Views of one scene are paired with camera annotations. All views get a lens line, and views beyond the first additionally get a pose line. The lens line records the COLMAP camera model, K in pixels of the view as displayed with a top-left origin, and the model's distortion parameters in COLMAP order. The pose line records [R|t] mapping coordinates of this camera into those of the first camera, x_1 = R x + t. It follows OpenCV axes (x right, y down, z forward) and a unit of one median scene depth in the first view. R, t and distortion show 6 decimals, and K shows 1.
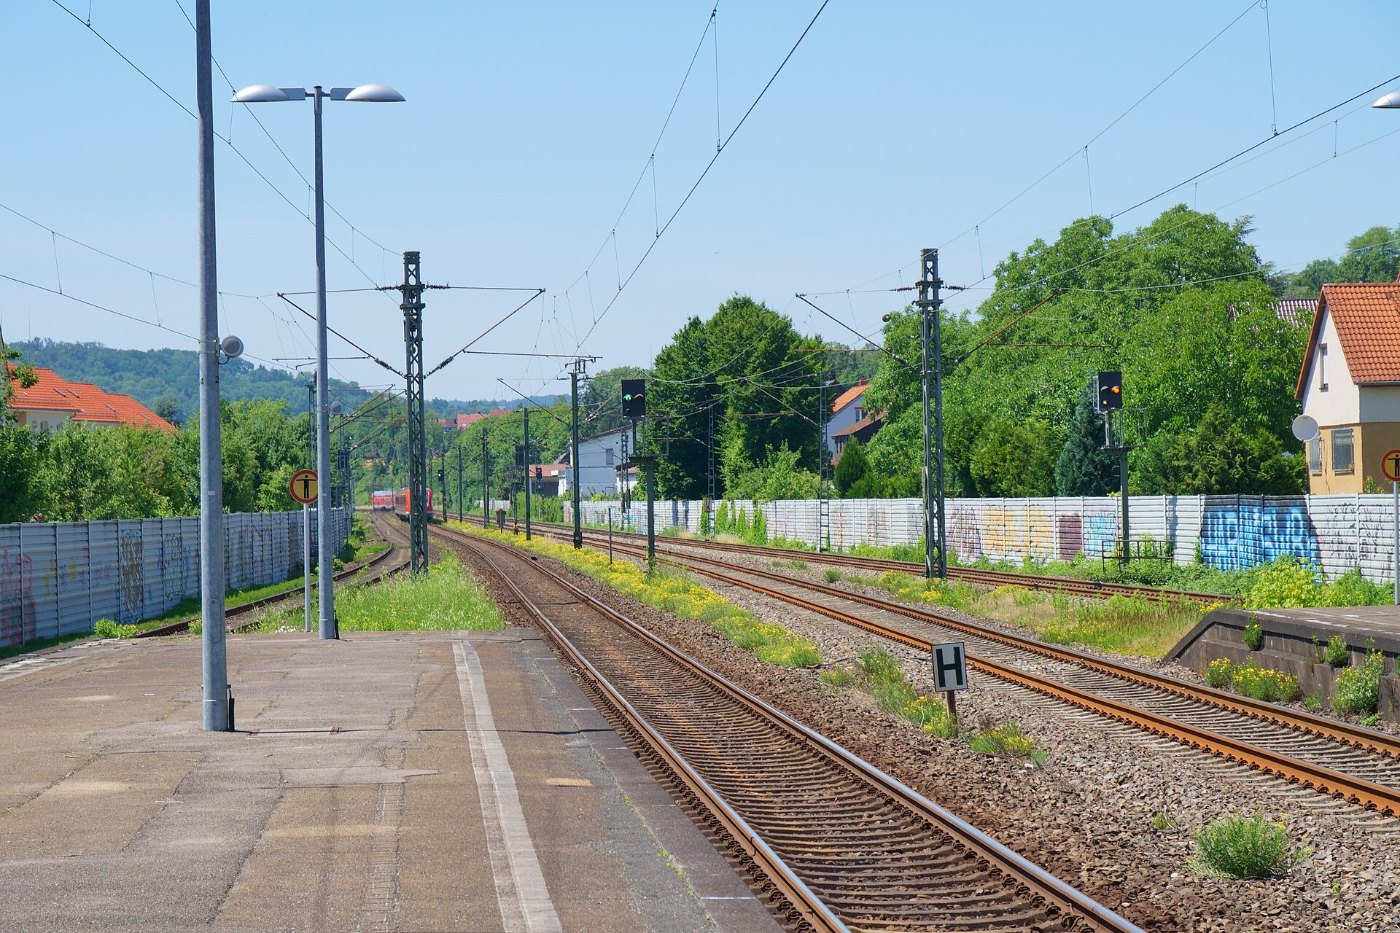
lens RADIAL K [[4154.1, 0, 656.8], [0, 4154.1, 467.5], [0, 0, 1]] dist [0.008036, 0.460794]
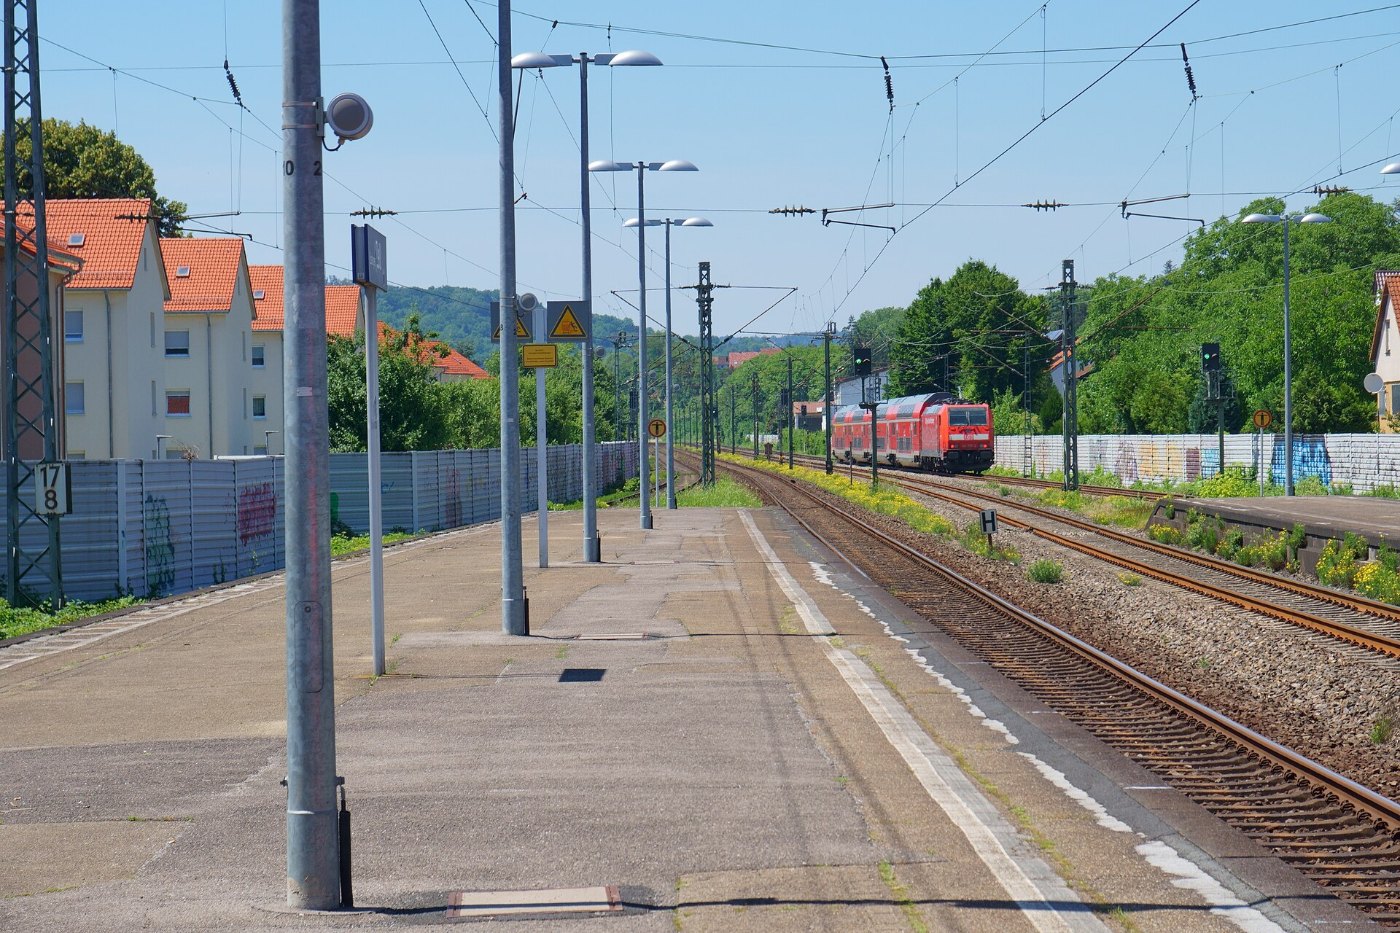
lens RADIAL K [[3986.0, 0, 700.0], [0, 3986.0, 466.5], [0, 0, 1]] dist [0.142792, 0.571331]
pose [[0.998470, 0.004413, -0.055111, 0.011113], [-0.003539, 0.999867, 0.015950, -0.002371], [0.055174, -0.015730, 0.998353, -0.266040]]
